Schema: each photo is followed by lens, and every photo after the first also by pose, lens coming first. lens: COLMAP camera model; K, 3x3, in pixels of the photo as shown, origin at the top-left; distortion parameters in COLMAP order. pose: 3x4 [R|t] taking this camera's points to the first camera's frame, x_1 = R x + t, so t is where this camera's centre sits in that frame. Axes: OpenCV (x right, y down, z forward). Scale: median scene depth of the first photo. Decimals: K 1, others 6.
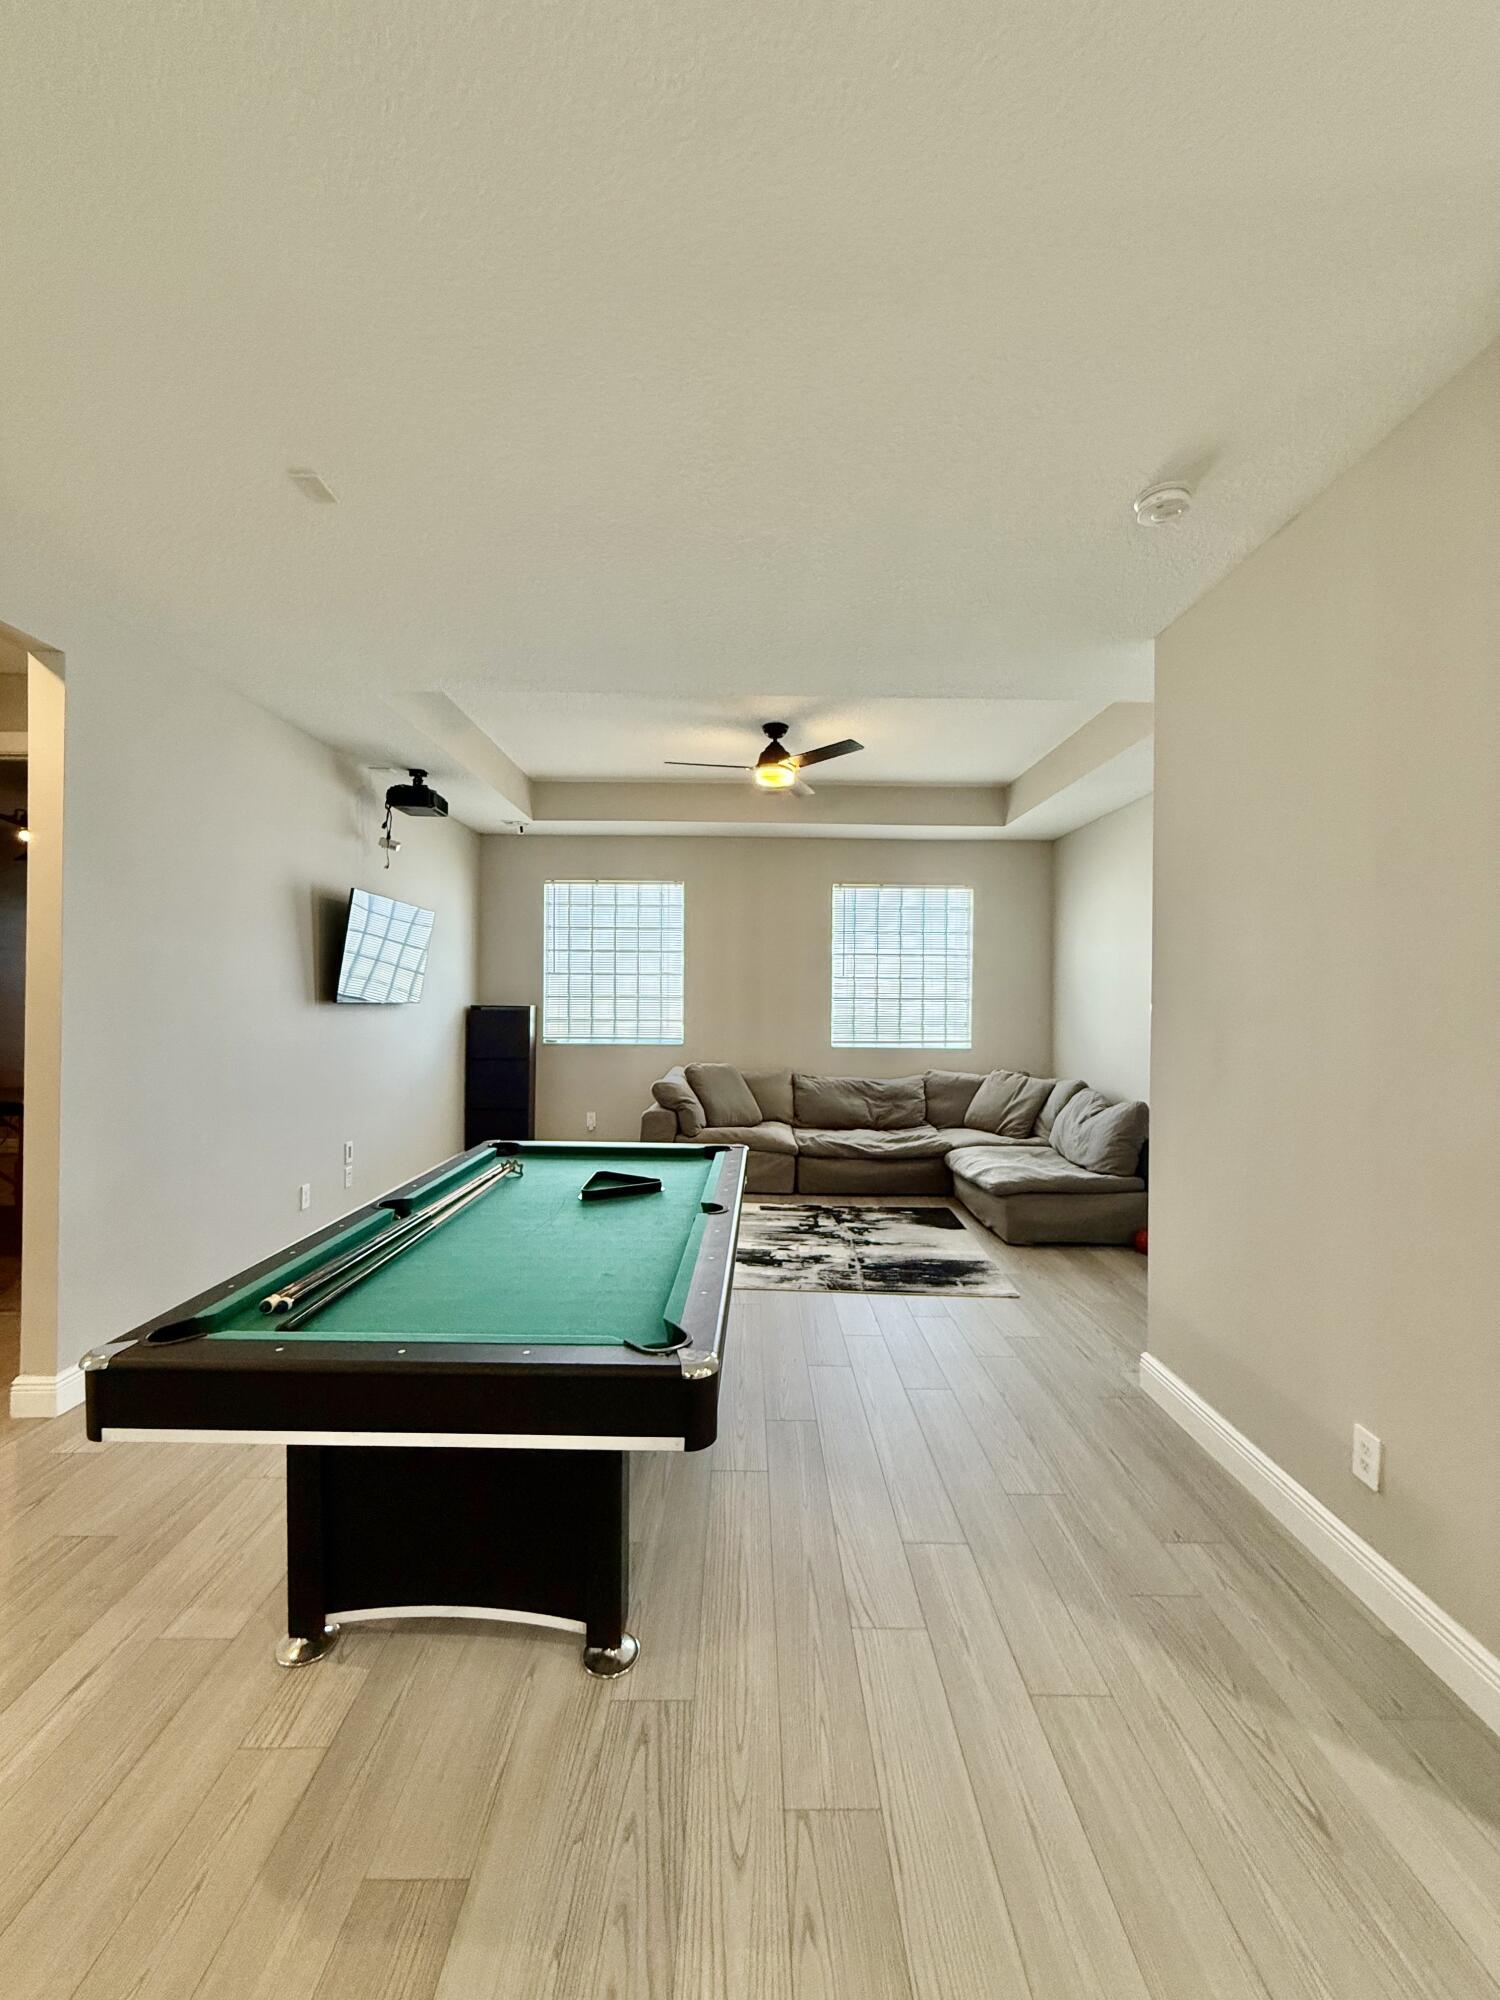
lens RADIAL K [[793.1, 0, 752.0], [0, 793.1, 992.1], [0, 0, 1]] dist [0.000427, 0.000239]
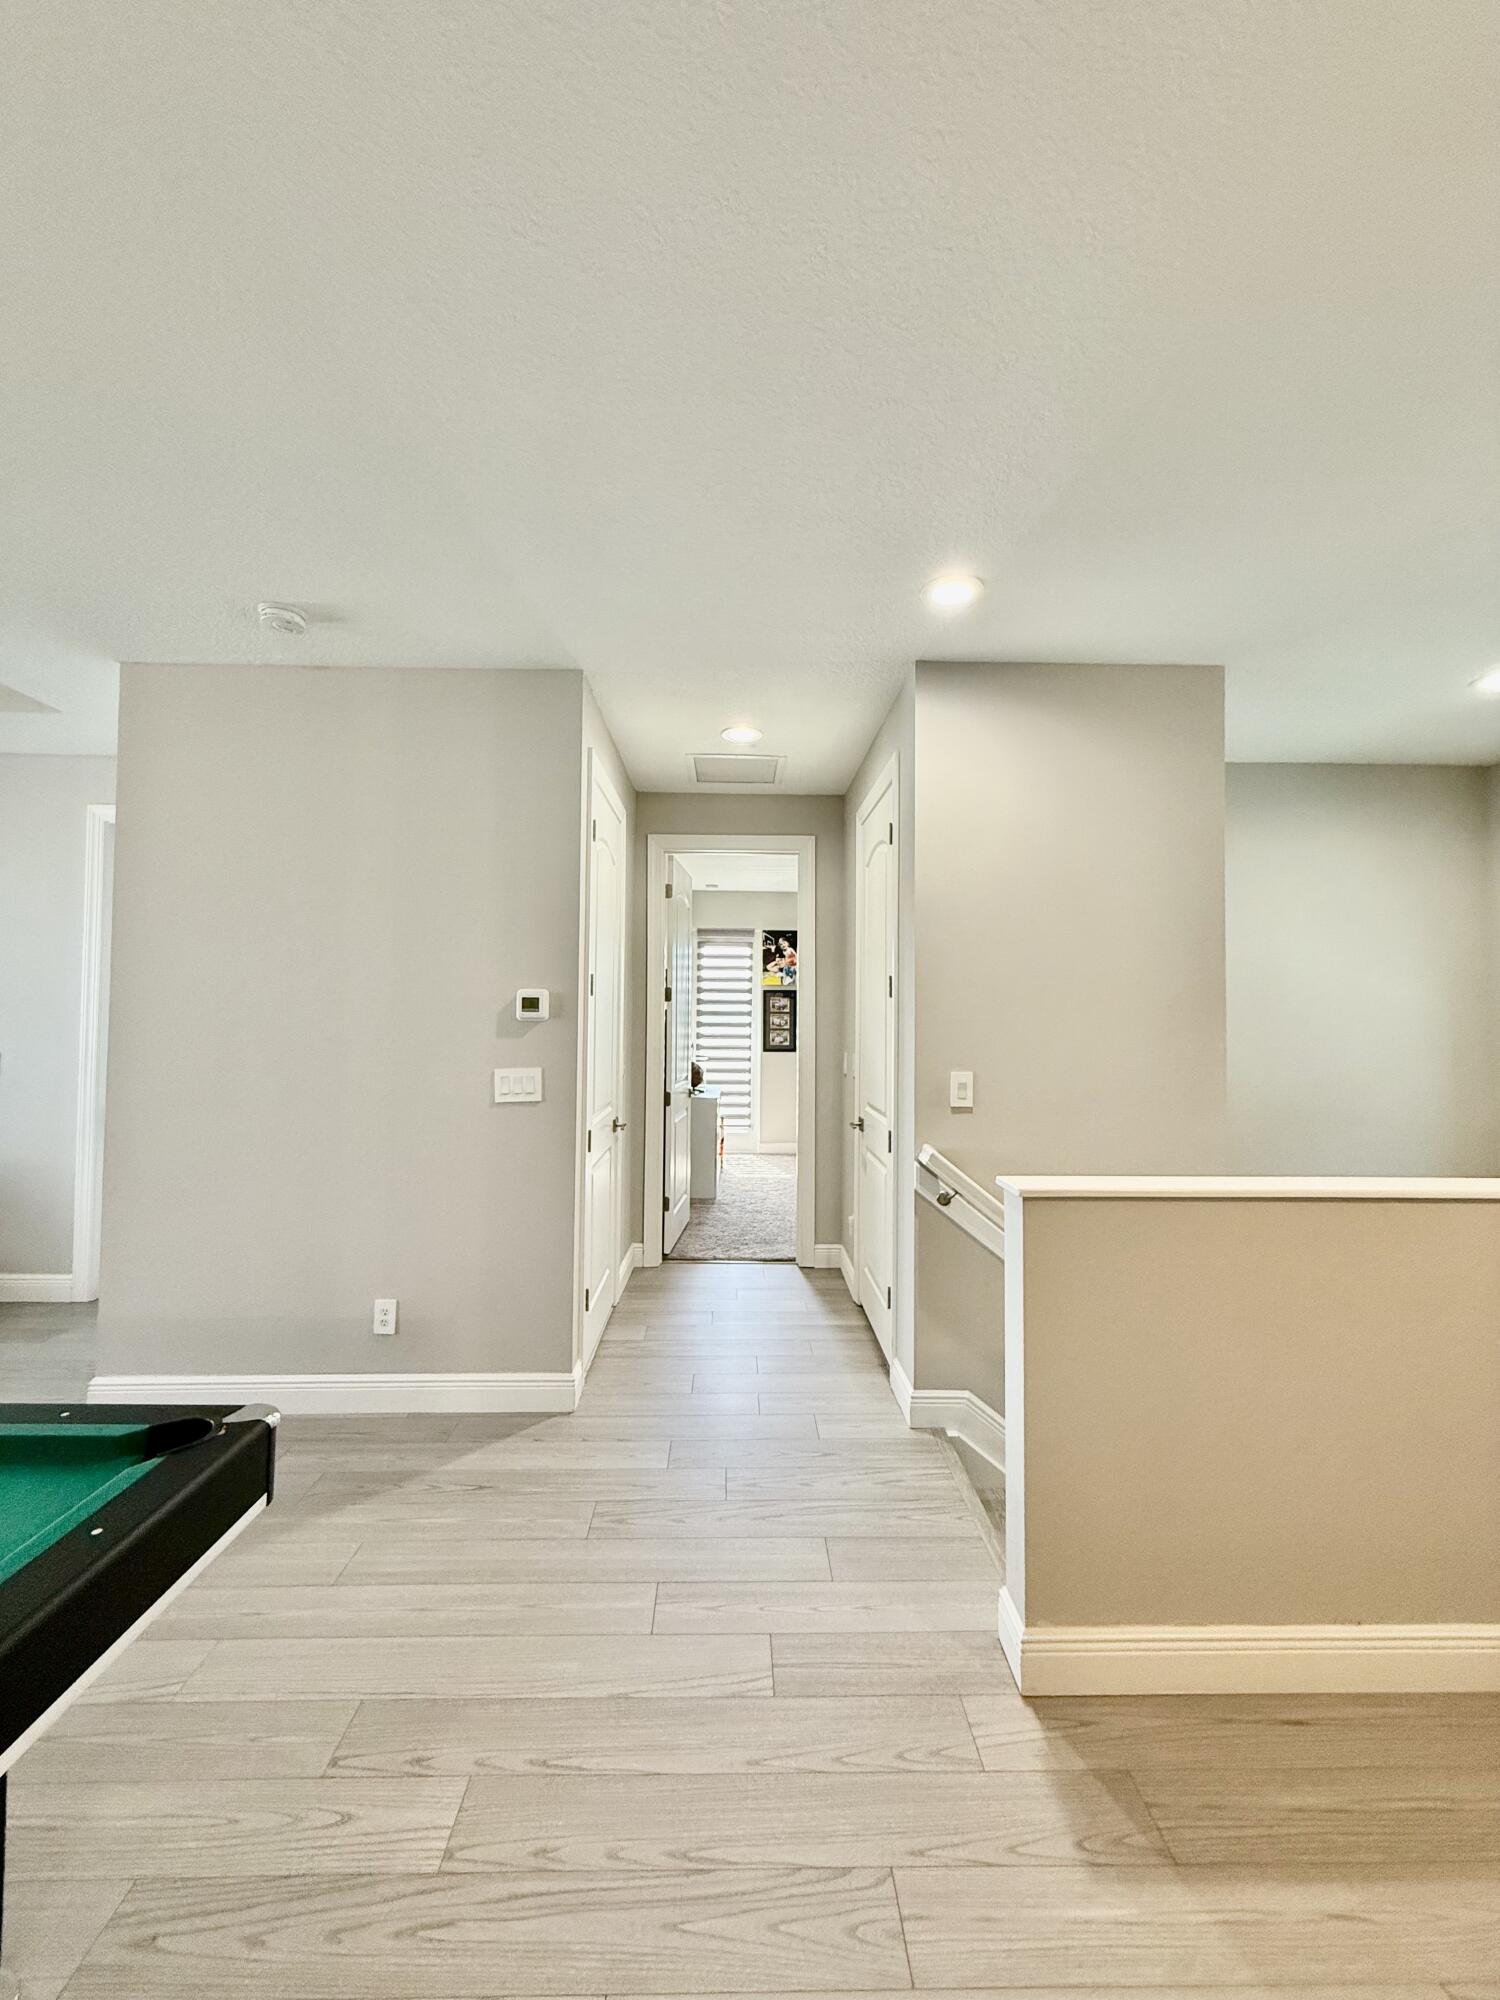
lens RADIAL K [[793.1, 0, 752.0], [0, 793.1, 992.1], [0, 0, 1]] dist [0.000427, 0.000239]
pose [[-0.023994, 0.020854, 0.999495, -0.948003], [-0.014792, 0.999666, -0.021213, -0.028549], [-0.999603, -0.015293, -0.023677, 0.394151]]
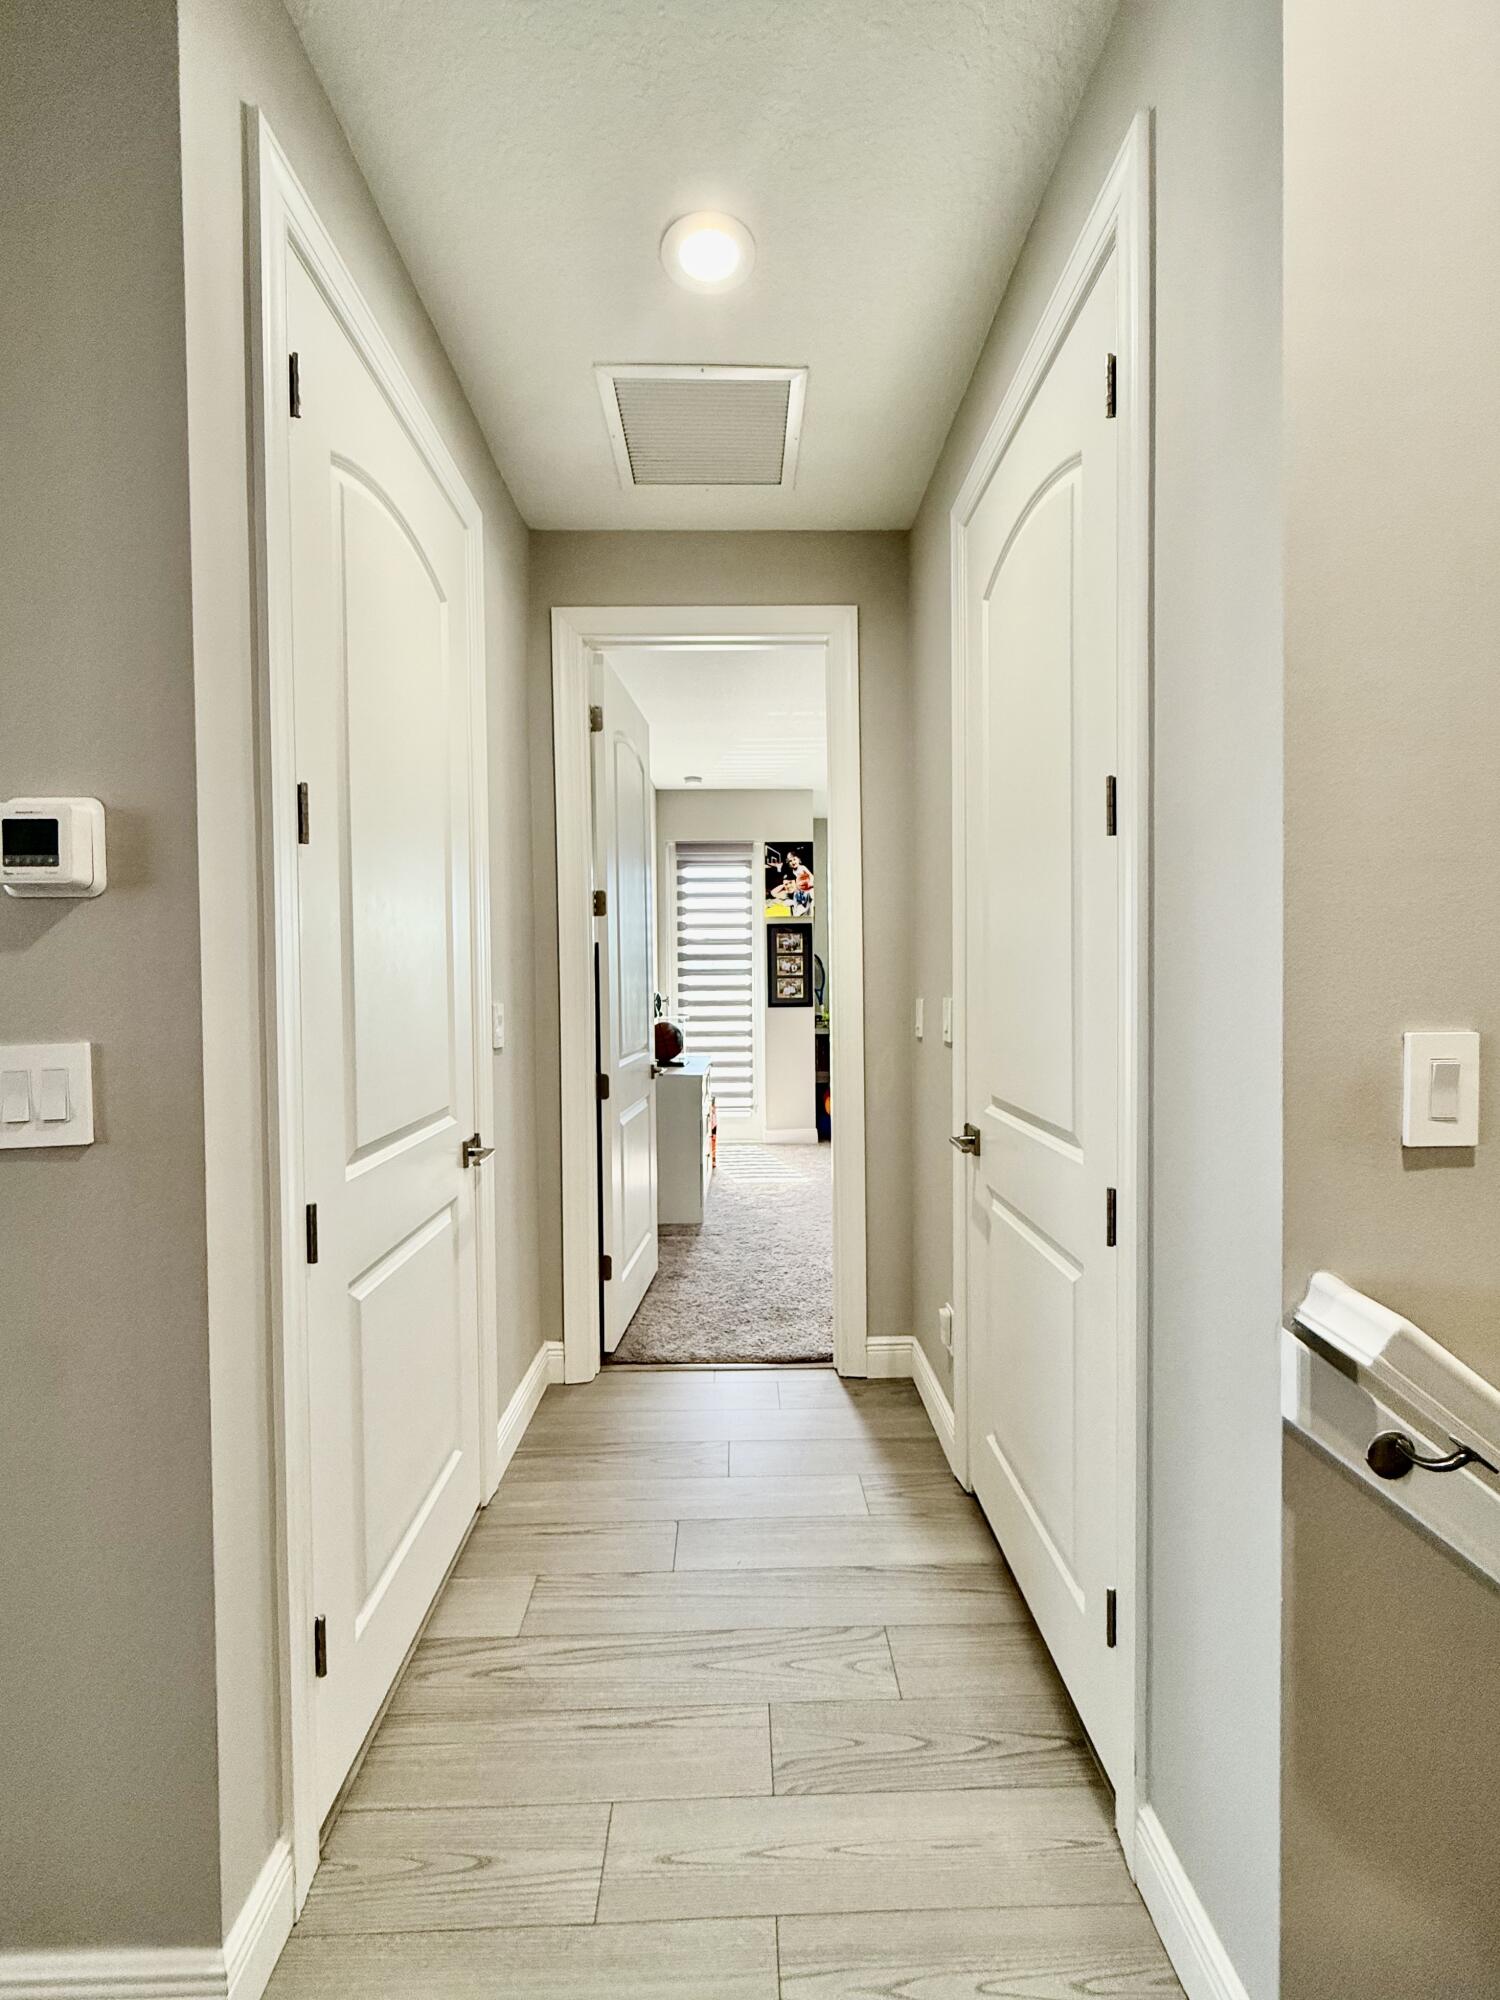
lens RADIAL K [[793.1, 0, 752.0], [0, 793.1, 992.1], [0, 0, 1]] dist [0.000427, 0.000239]
pose [[-0.020105, -0.026844, 0.999437, 0.314721], [0.003931, 0.999630, 0.026928, 0.065017], [-0.999790, 0.004471, -0.019992, 0.350722]]
